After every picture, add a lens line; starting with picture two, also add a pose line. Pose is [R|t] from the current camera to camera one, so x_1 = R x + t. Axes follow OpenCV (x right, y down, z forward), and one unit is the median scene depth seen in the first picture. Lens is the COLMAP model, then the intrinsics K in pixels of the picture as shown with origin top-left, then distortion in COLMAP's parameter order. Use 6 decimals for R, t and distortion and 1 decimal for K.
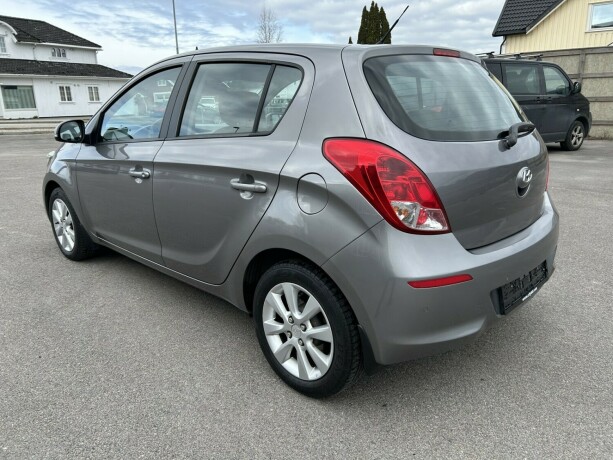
lens RADIAL K [[463.0, 0, 307.0], [0, 463.0, 228.6], [0, 0, 1]] dist [0.054846, -0.055076]
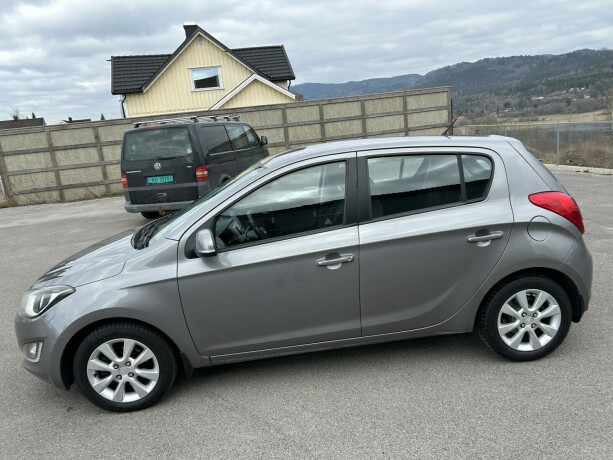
lens RADIAL K [[463.0, 0, 303.0], [0, 463.0, 231.0], [0, 0, 1]] dist [0.054846, -0.055076]
pose [[0.665381, -0.216996, 0.714270, -1.004736], [0.283078, 0.958701, 0.027551, -0.203161], [-0.690749, 0.183862, 0.699328, 0.247667]]
